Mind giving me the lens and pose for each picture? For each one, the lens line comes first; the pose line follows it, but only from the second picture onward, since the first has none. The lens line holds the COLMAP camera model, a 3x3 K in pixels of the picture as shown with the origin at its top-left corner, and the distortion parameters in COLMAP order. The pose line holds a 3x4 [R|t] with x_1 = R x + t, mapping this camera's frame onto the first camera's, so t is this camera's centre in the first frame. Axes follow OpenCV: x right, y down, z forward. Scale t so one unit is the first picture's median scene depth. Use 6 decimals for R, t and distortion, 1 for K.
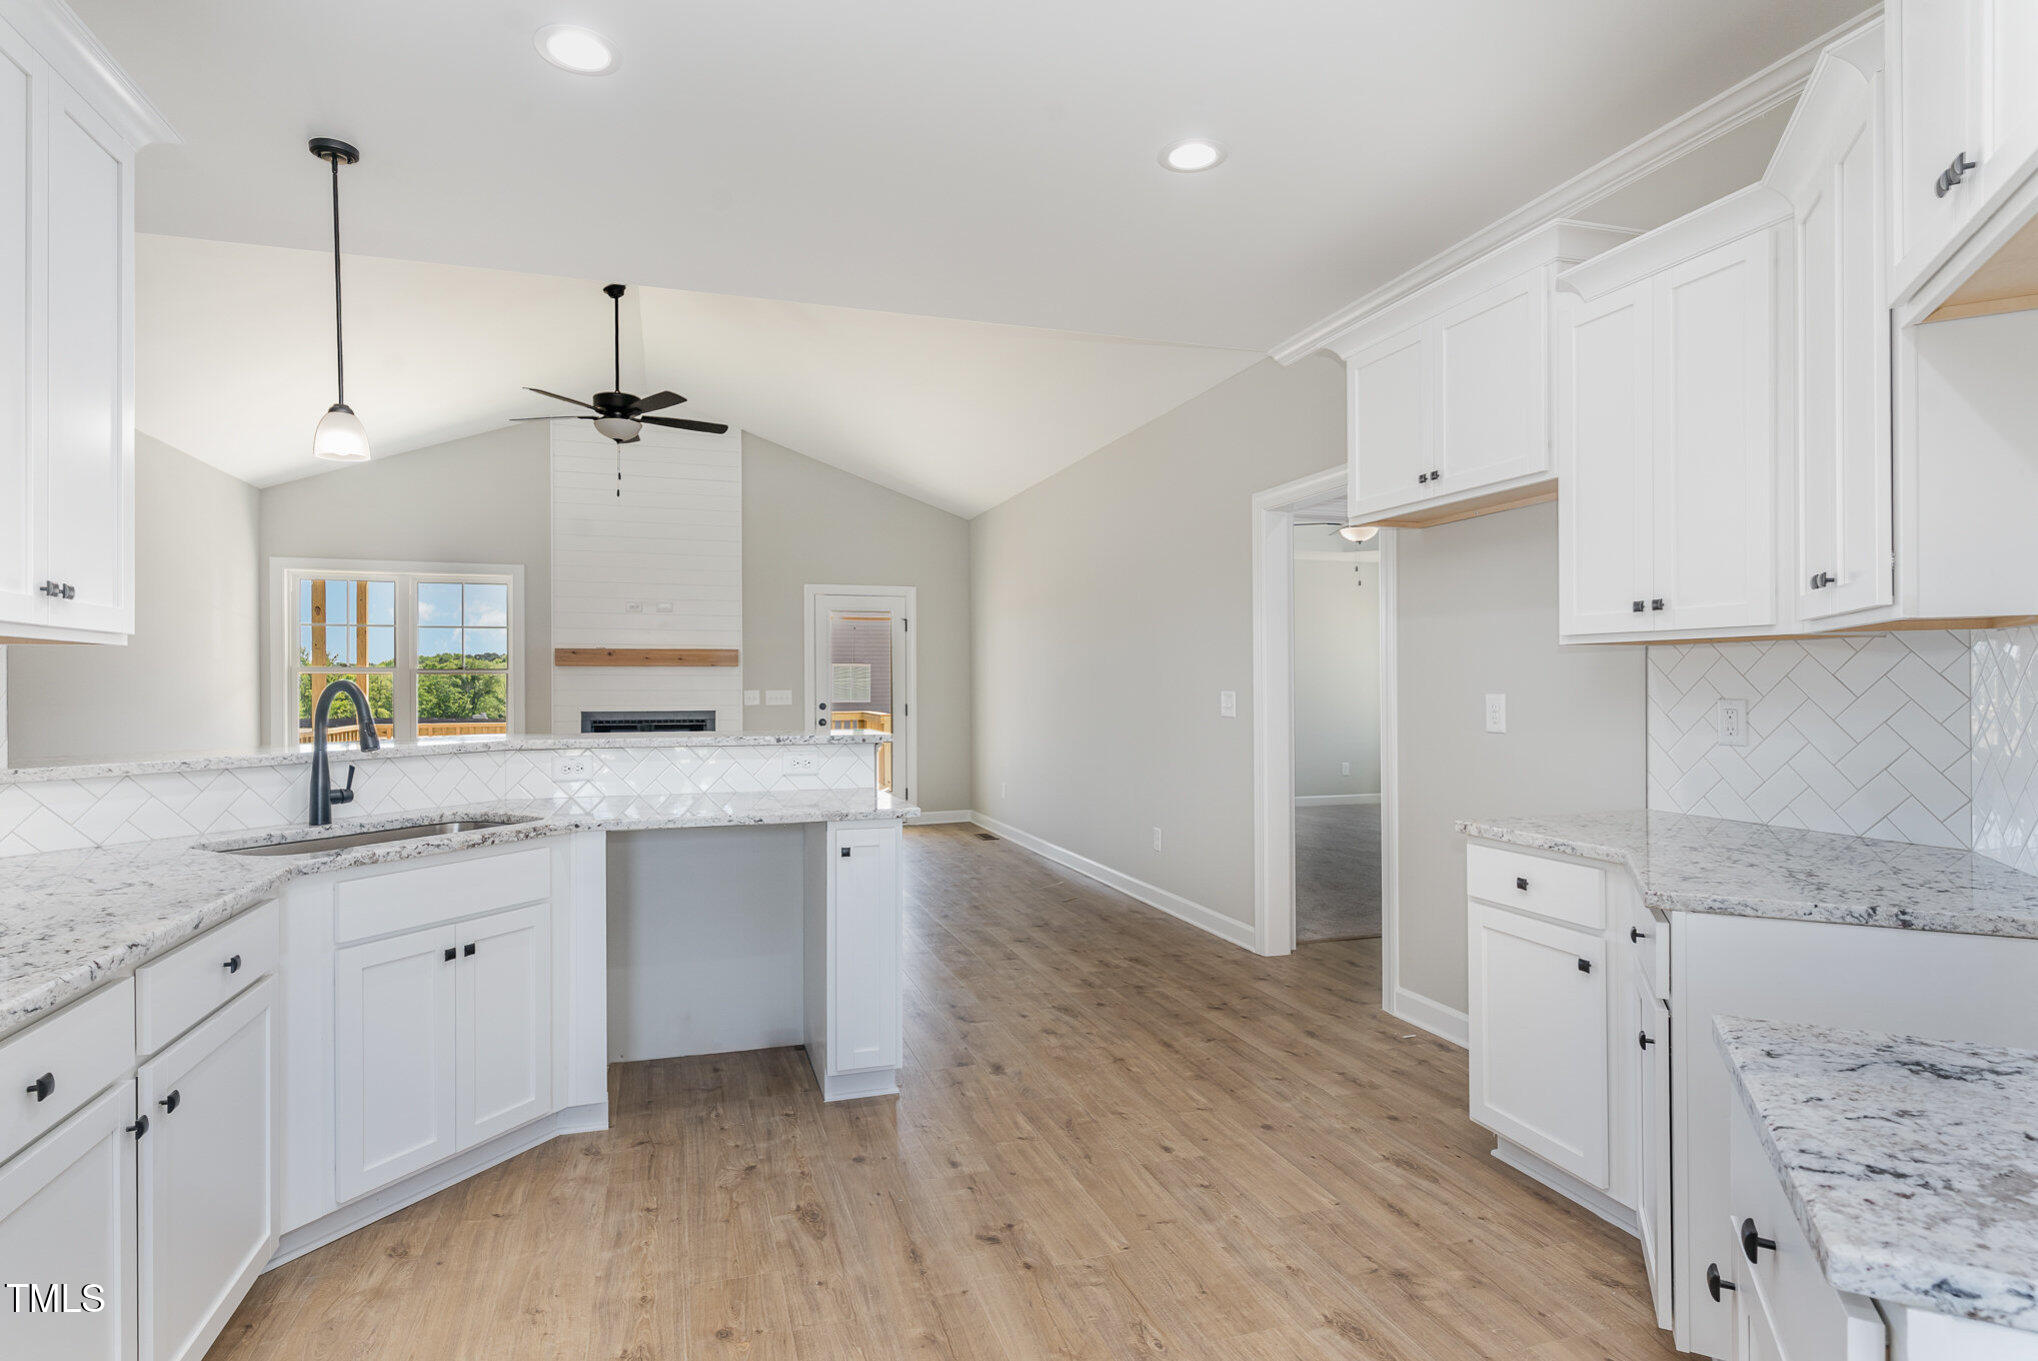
lens RADIAL K [[1023.5, 0, 985.7], [0, 1023.5, 691.0], [0, 0, 1]] dist [0.003375, -0.000715]
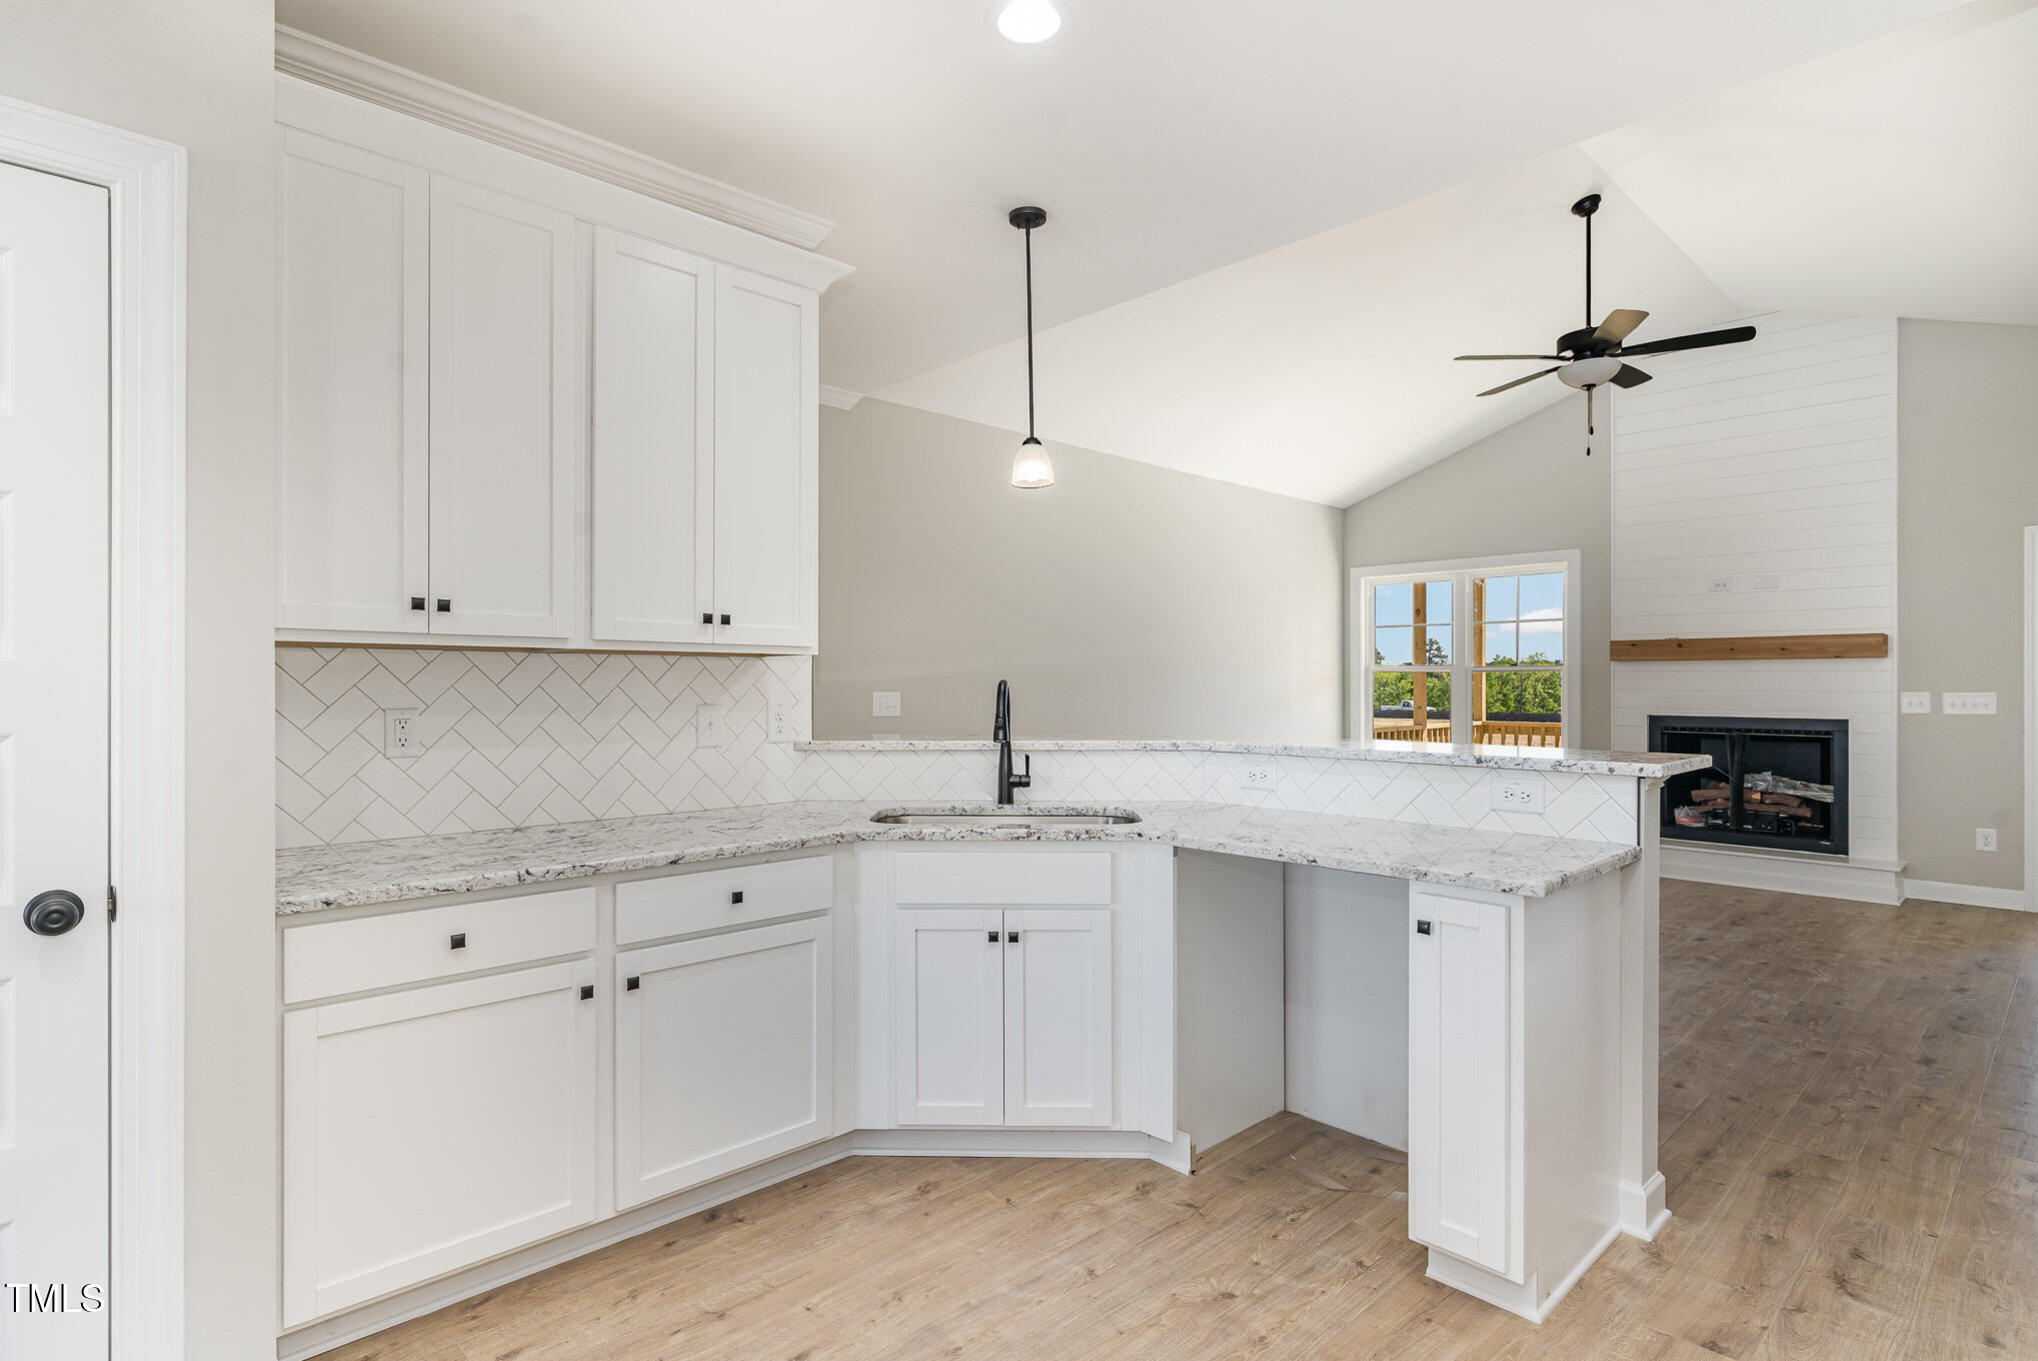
lens RADIAL K [[1023.5, 0, 1001.4], [0, 1023.5, 689.1], [0, 0, 1]] dist [0.003375, -0.000715]
pose [[0.443456, 0.008525, -0.896256, 0.126233], [-0.007342, 0.999956, 0.005879, -0.002141], [0.896266, 0.003973, 0.443499, 0.155096]]
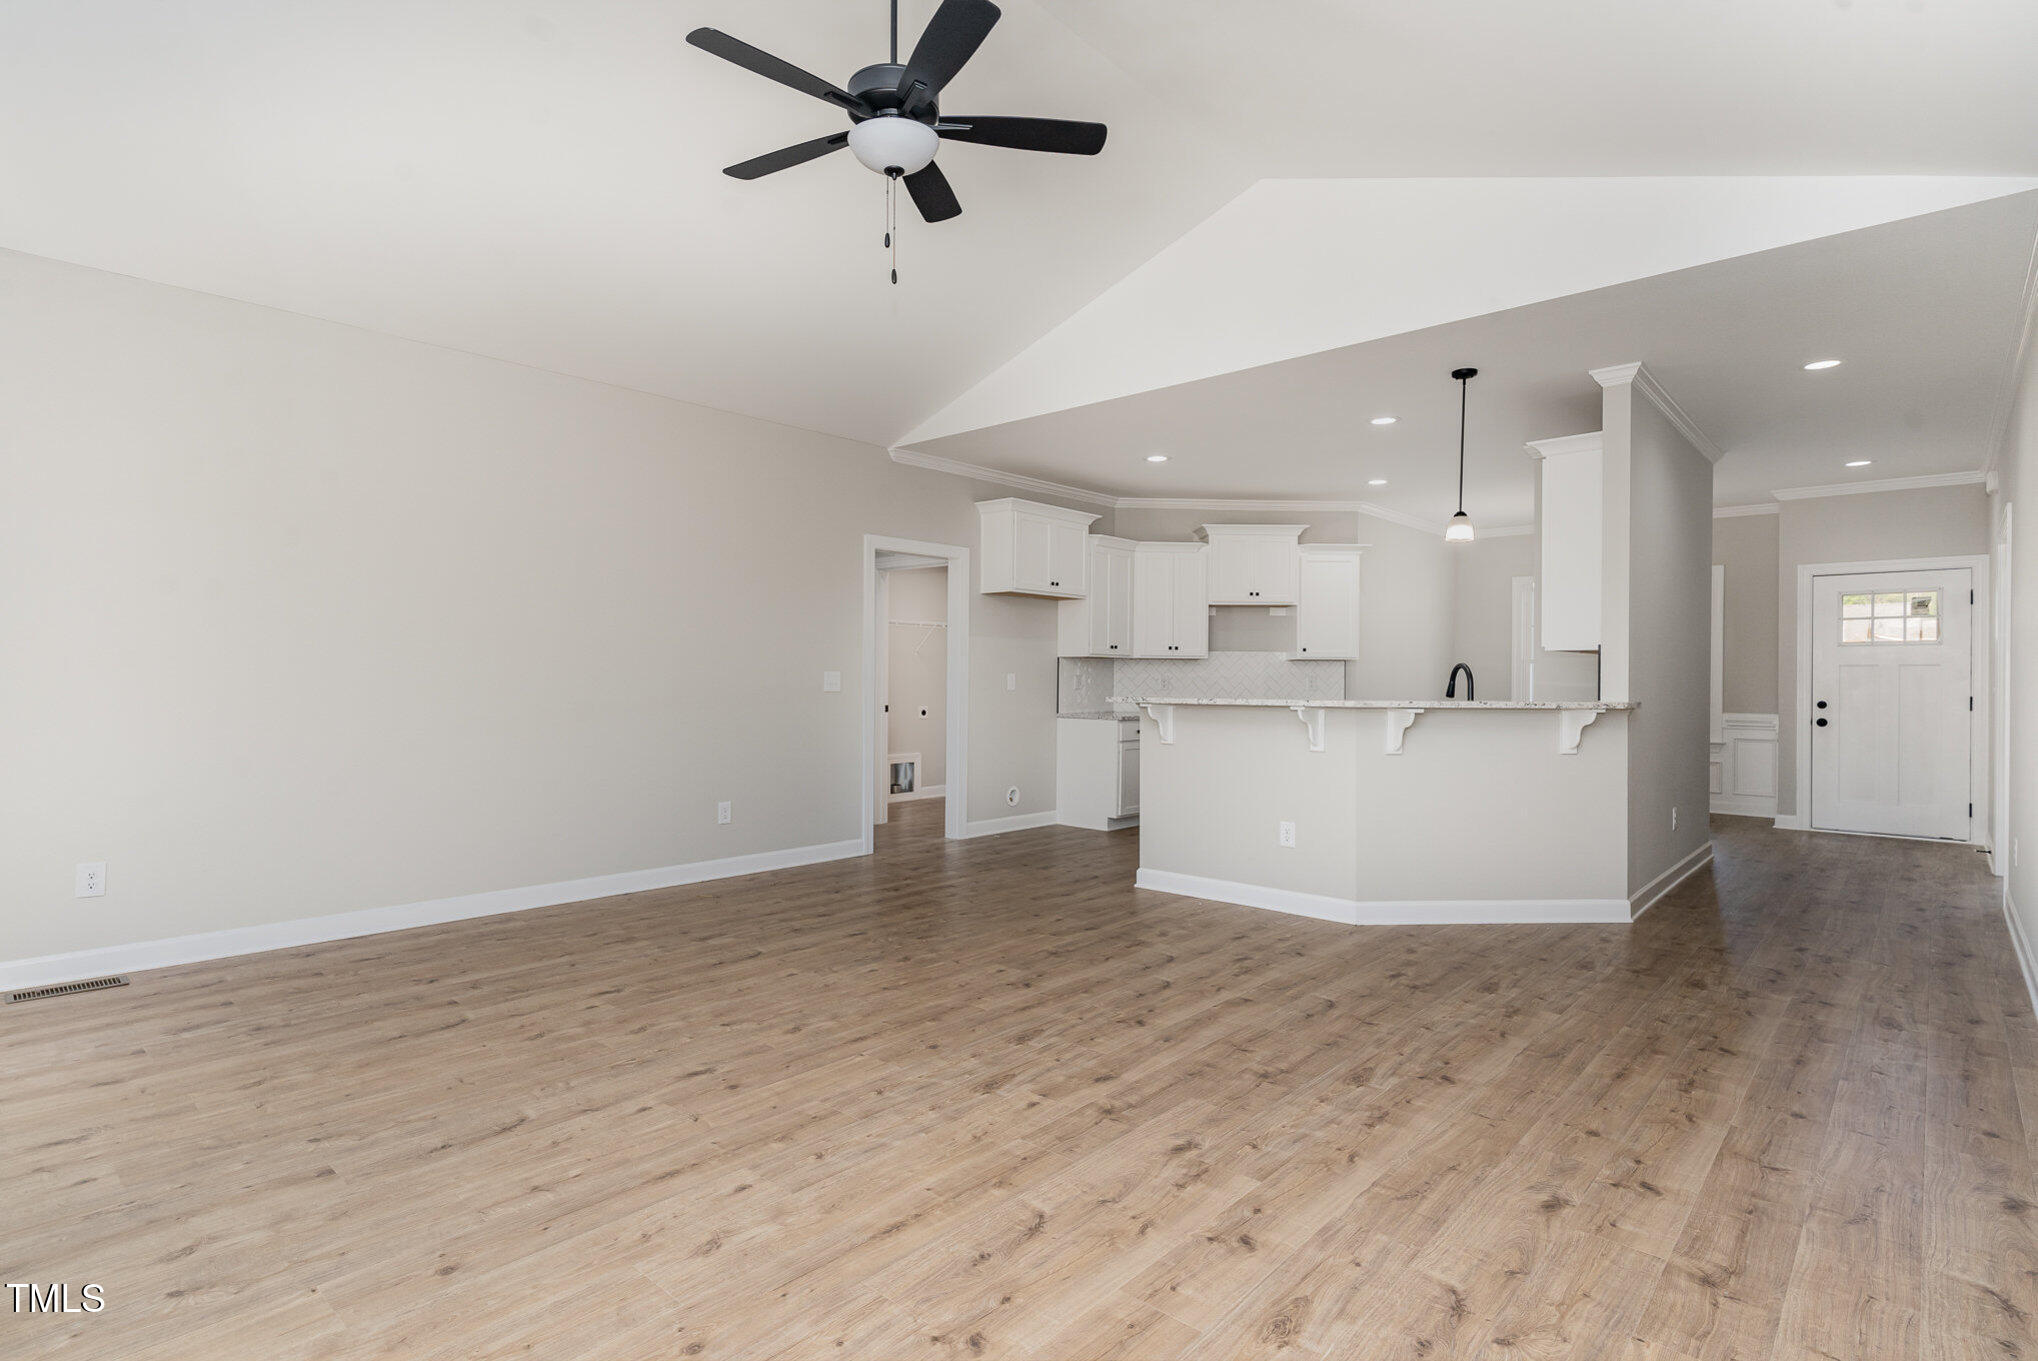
lens RADIAL K [[1023.5, 0, 979.7], [0, 1023.5, 690.7], [0, 0, 1]] dist [0.003375, -0.000715]
pose [[-0.493160, -0.007028, 0.869910, -0.615099], [0.002815, 0.999949, 0.009674, 0.006050], [-0.869934, 0.007220, -0.493115, 0.901180]]
